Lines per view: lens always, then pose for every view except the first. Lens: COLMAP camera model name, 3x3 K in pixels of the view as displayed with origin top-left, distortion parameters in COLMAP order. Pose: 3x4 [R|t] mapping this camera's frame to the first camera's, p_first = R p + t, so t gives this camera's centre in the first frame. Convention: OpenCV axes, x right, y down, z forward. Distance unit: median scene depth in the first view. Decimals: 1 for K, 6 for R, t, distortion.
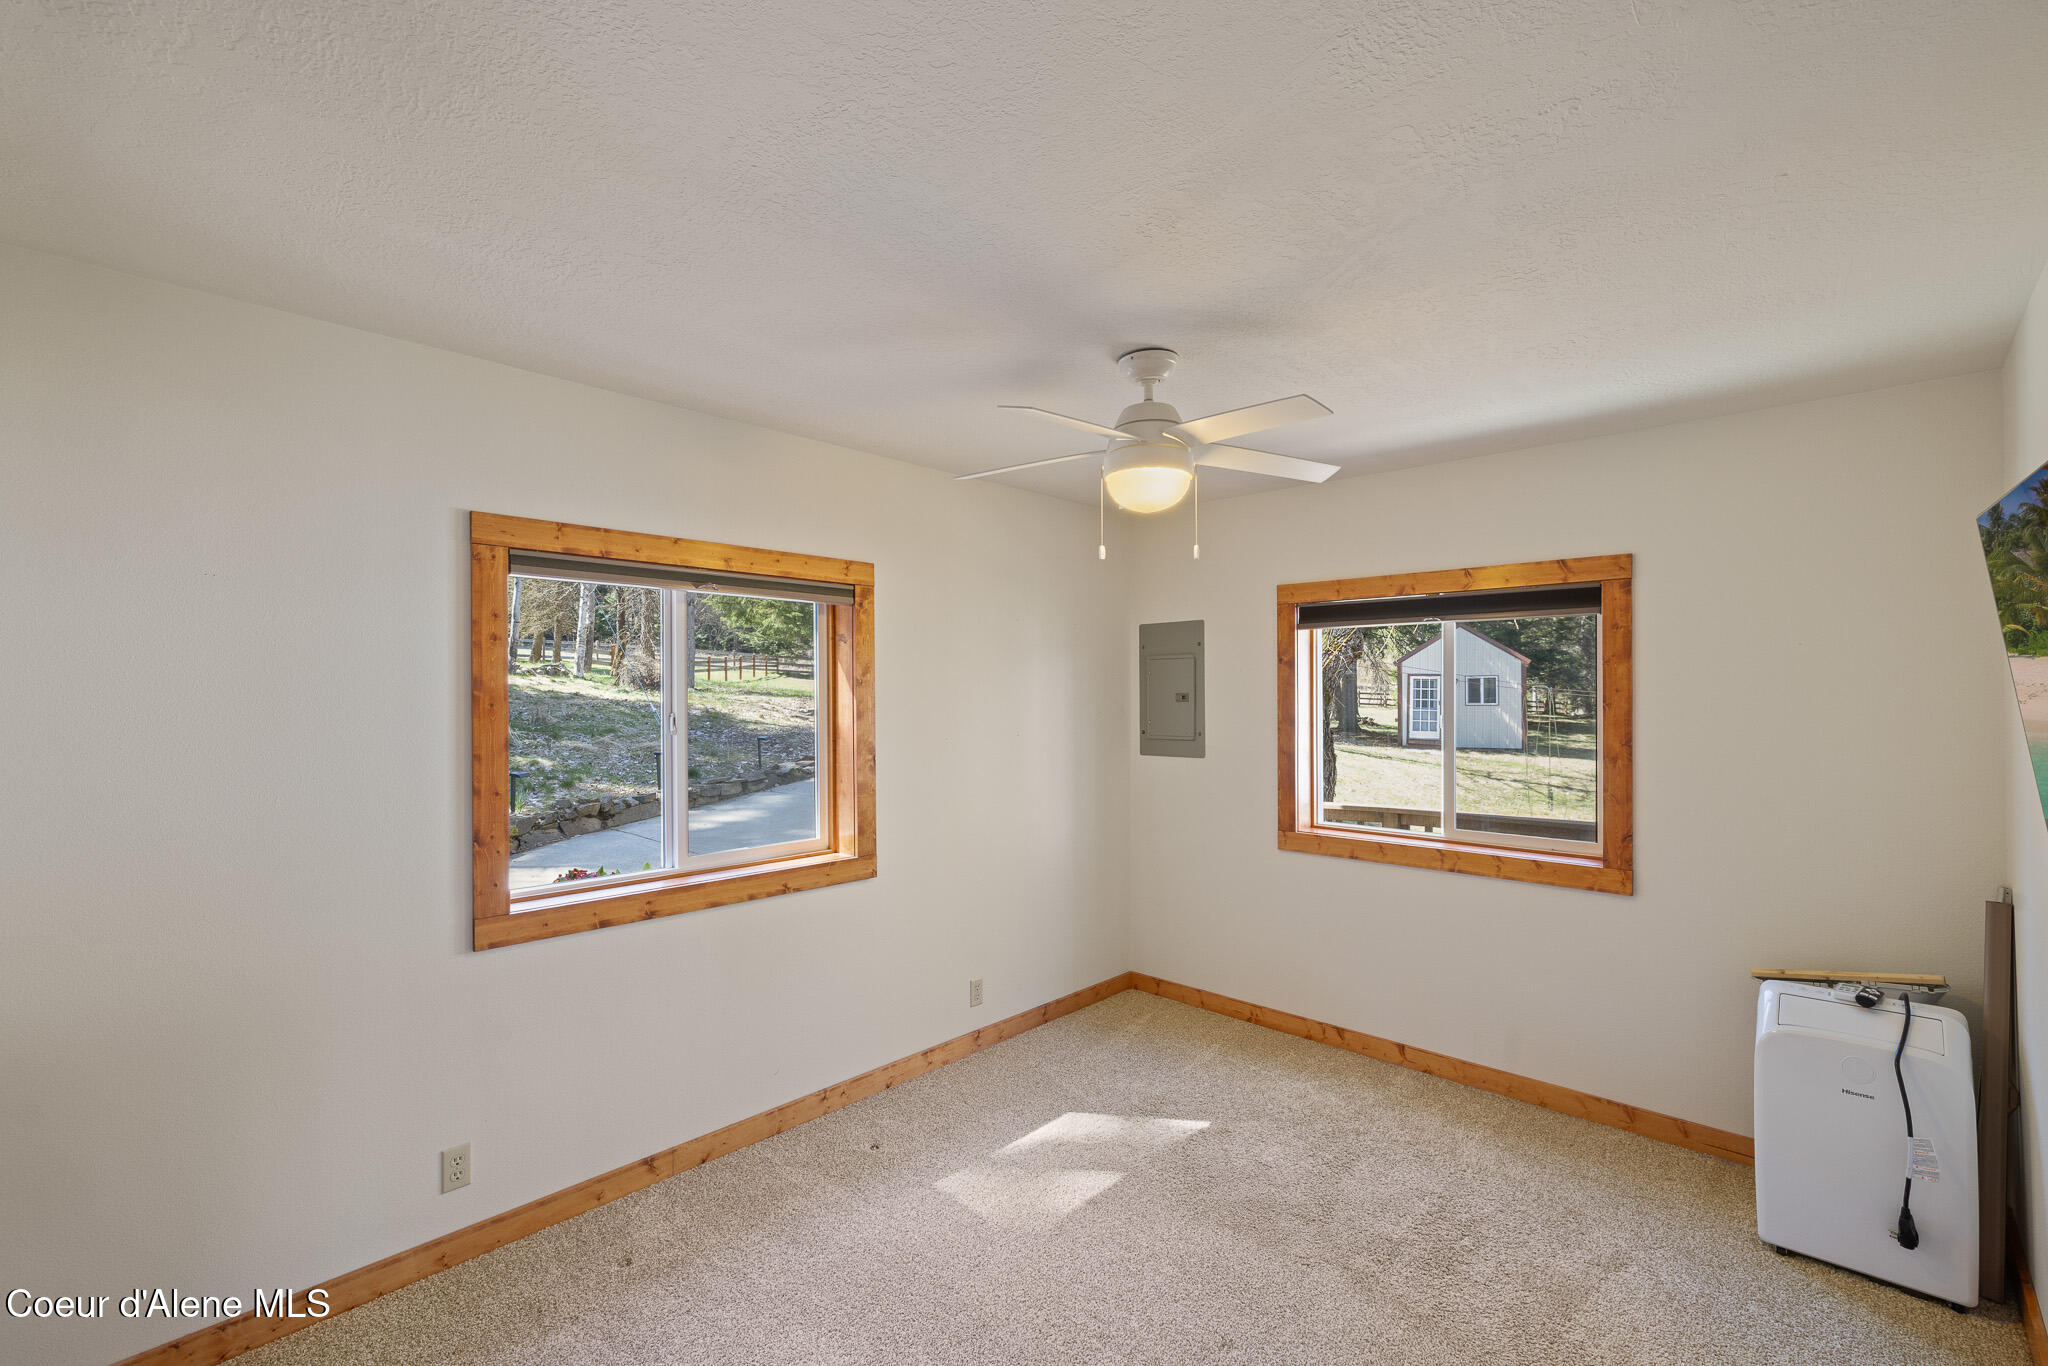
lens RADIAL K [[884.9, 0, 1024.0], [0, 884.9, 683.0], [0, 0, 1]] dist [0.002091, 0.000230]
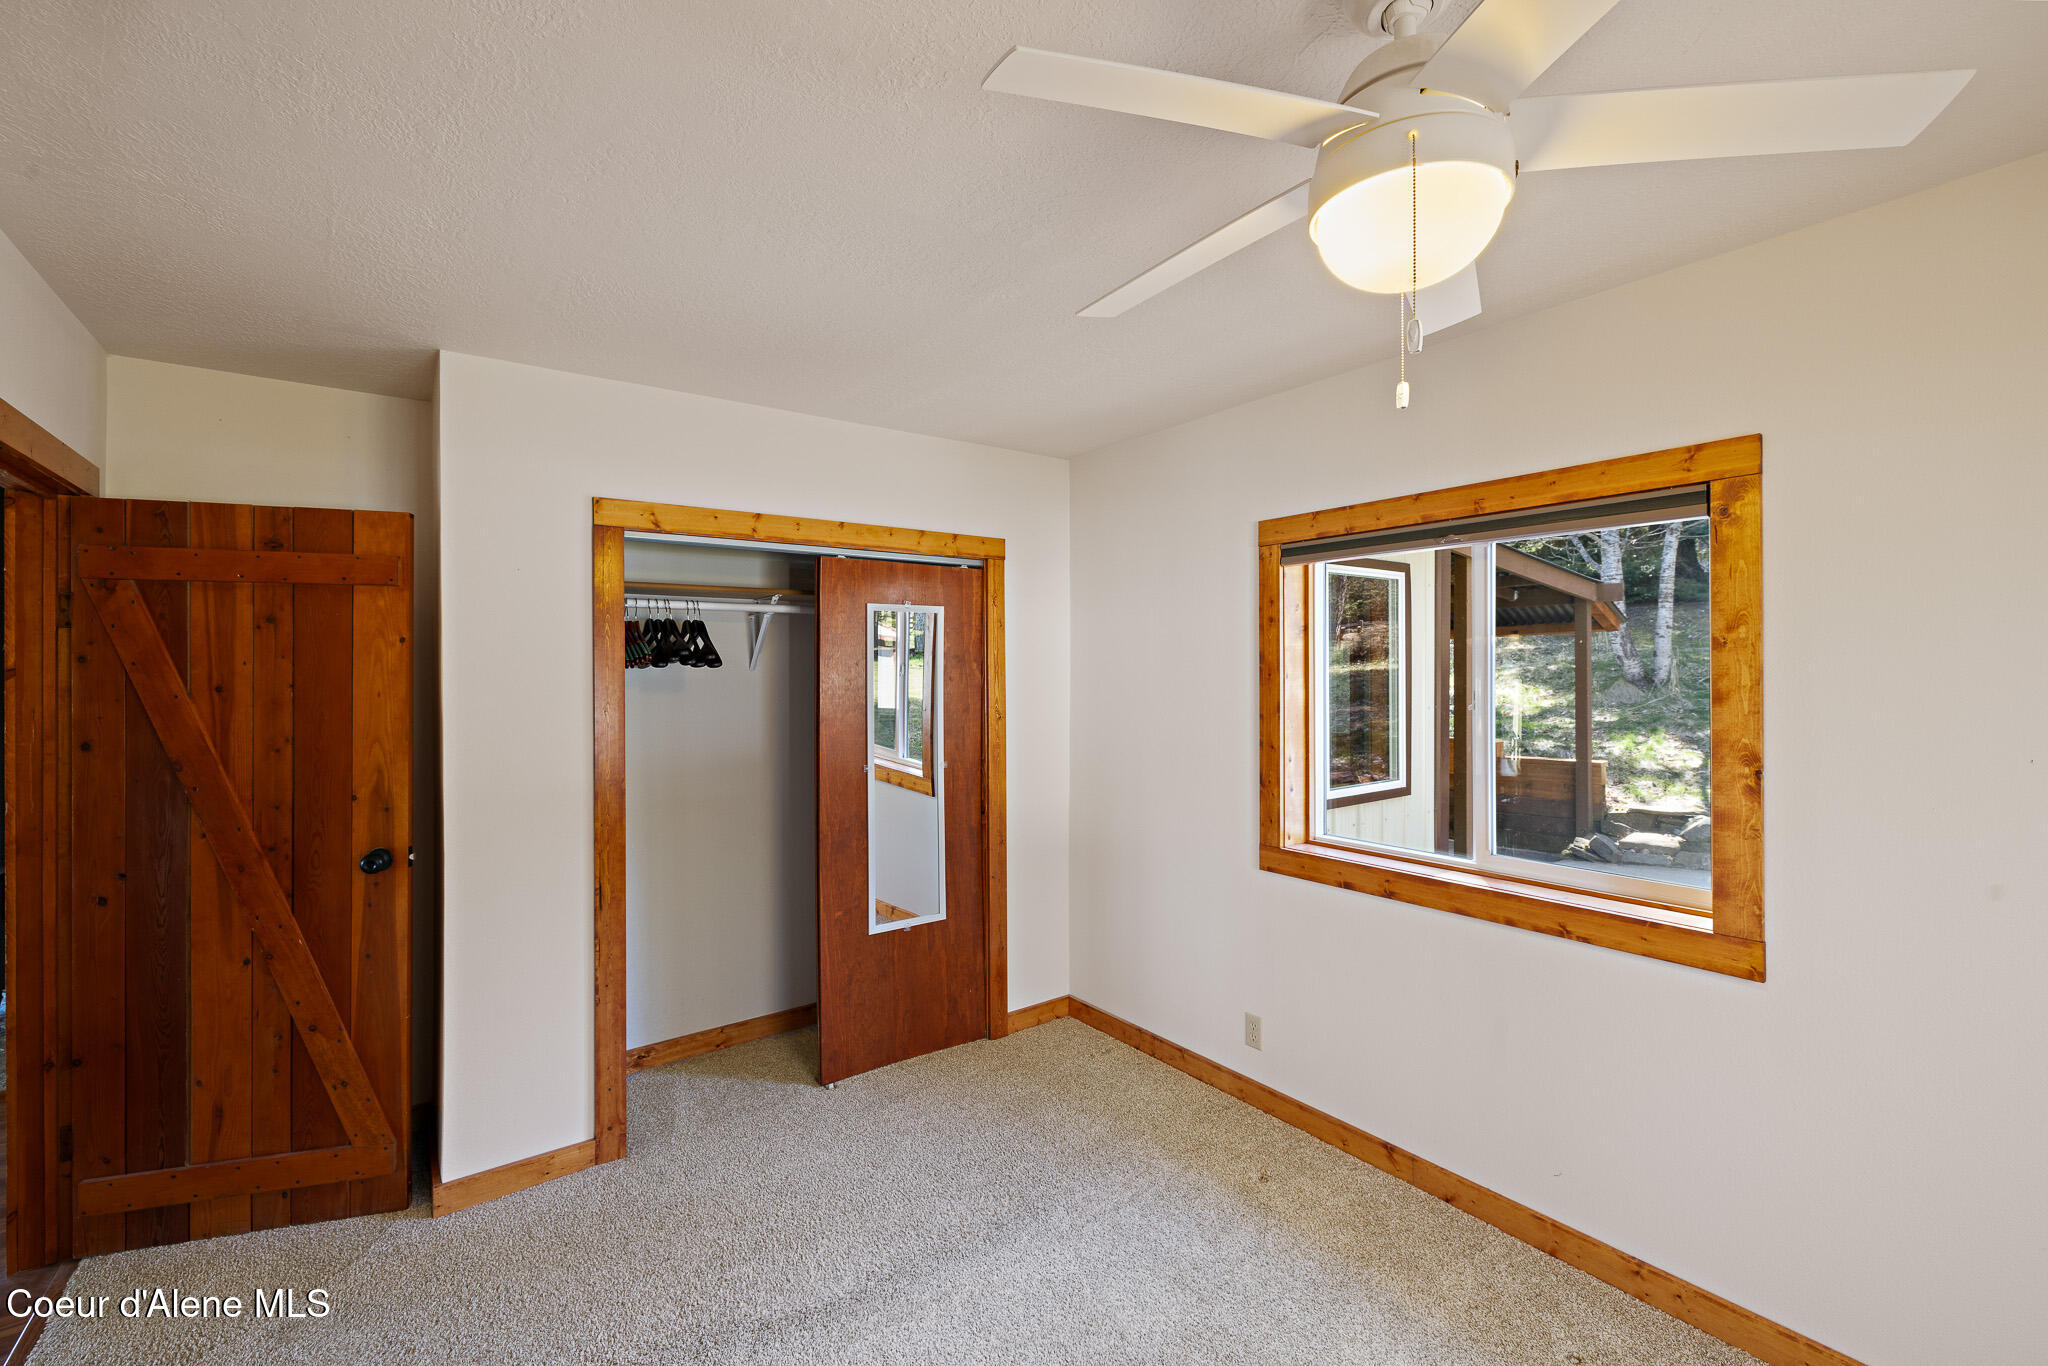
lens RADIAL K [[853.6, 0, 1023.2], [0, 853.6, 655.9], [0, 0, 1]] dist [-0.001102, -0.000075]
pose [[-0.173986, -0.011710, -0.984679, 0.508573], [0.021524, 0.999645, -0.015691, 0.008107], [0.984513, -0.023924, -0.173672, 0.698600]]
